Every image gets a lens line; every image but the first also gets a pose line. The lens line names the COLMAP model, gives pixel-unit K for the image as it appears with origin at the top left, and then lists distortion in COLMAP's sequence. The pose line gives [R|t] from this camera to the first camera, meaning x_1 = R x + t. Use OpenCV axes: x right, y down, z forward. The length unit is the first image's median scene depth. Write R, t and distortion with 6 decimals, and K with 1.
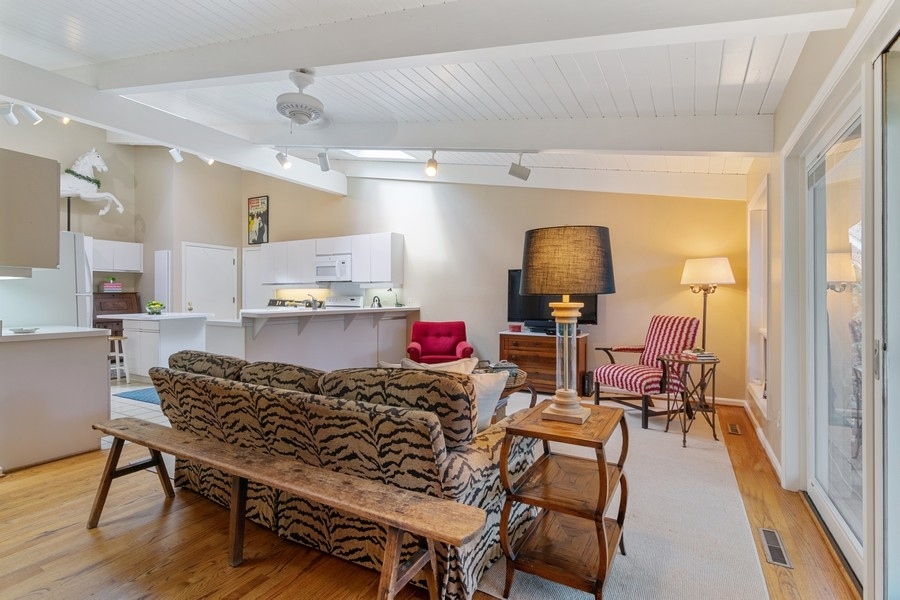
lens RADIAL K [[432.9, 0, 449.4], [0, 432.9, 295.1], [0, 0, 1]] dist [-0.000292, 0.000299]
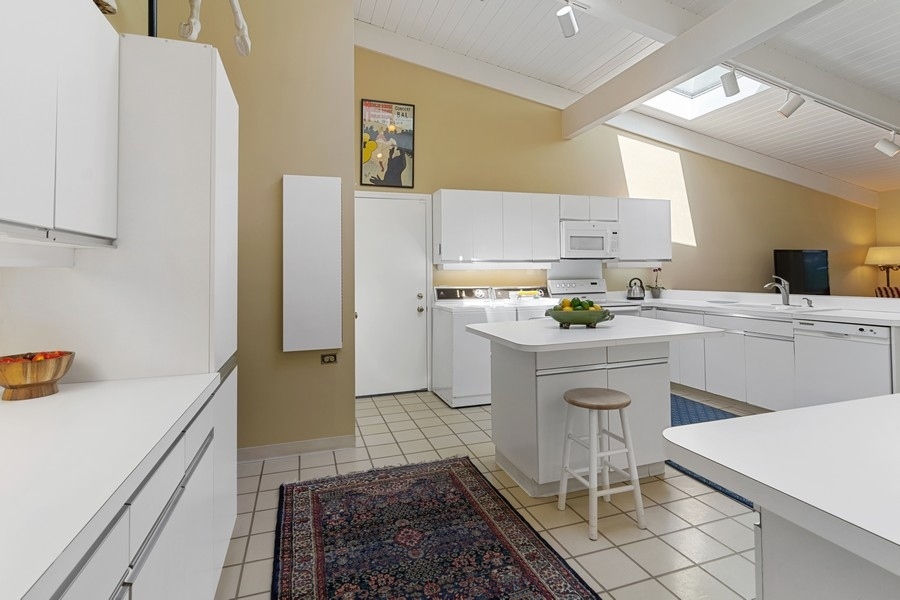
lens RADIAL K [[448.0, 0, 449.2], [0, 448.0, 259.1], [0, 0, 1]] dist [-0.000636, -0.000092]
pose [[0.678046, 0.011148, 0.734935, -0.911017], [0.013207, 0.999539, -0.027346, -0.013186], [-0.734901, 0.028248, 0.677586, 0.643178]]
